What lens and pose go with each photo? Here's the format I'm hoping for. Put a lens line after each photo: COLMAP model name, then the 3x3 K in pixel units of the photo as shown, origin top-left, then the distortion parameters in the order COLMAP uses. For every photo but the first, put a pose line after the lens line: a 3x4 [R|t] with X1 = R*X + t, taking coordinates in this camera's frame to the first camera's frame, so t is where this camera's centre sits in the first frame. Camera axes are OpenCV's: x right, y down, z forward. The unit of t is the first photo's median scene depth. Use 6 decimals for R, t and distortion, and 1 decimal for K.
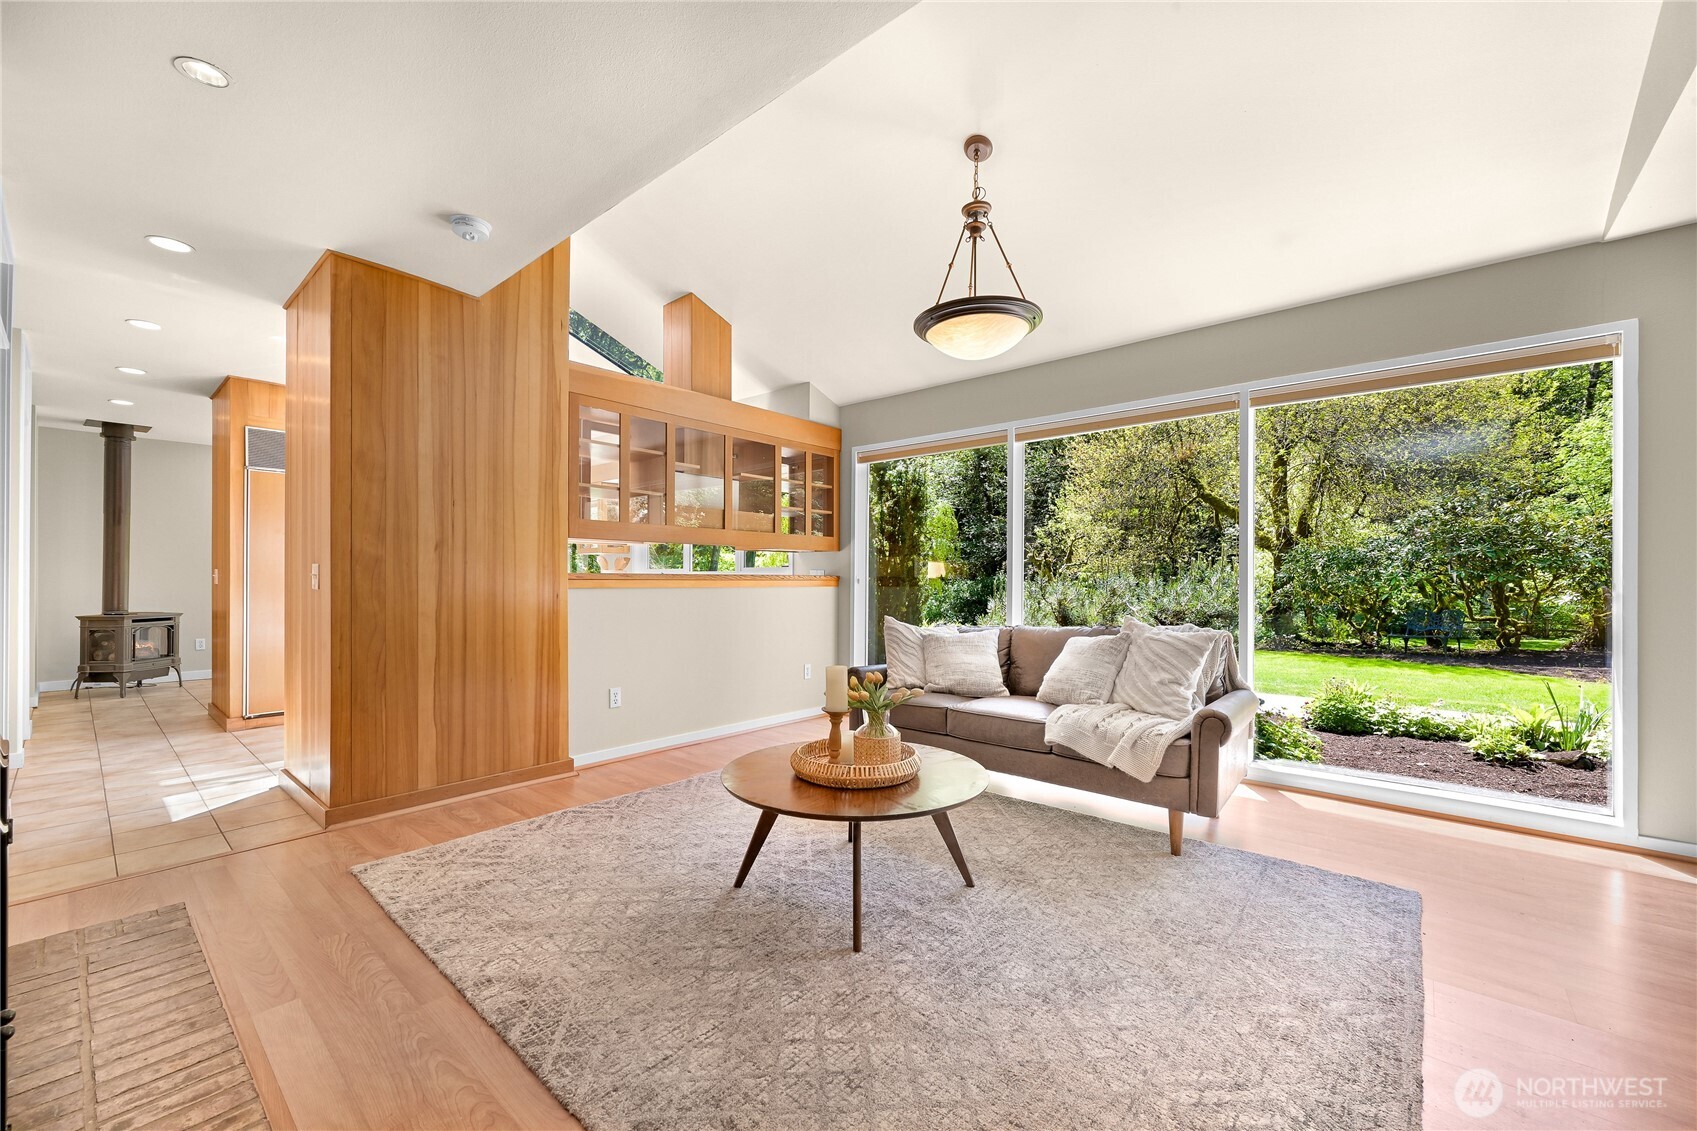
lens RADIAL K [[673.0, 0, 847.5], [0, 673.0, 573.1], [0, 0, 1]] dist [-0.001791, 0.000391]
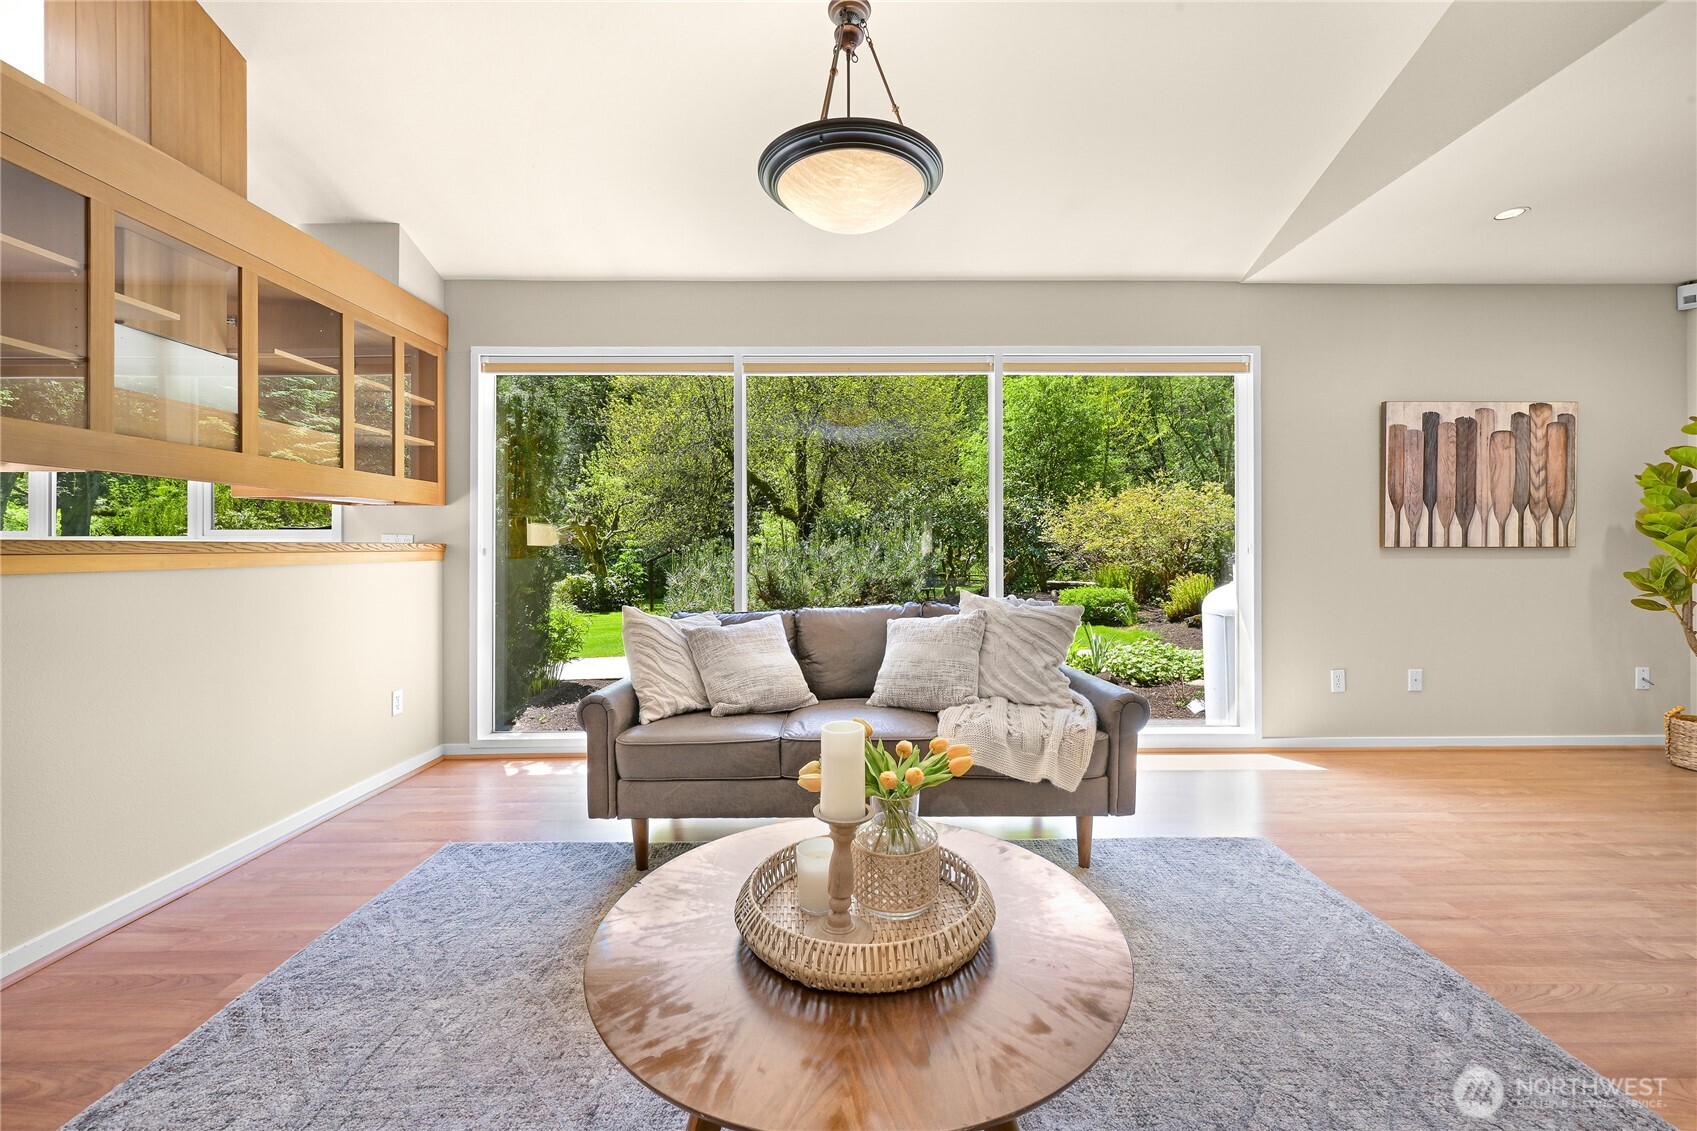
lens RADIAL K [[673.0, 0, 854.8], [0, 673.0, 543.5], [0, 0, 1]] dist [-0.001791, 0.000391]
pose [[0.750726, -0.002941, 0.660607, -0.210554], [0.000354, 0.999992, 0.004050, 0.001785], [-0.660613, -0.002807, 0.750721, 0.388908]]
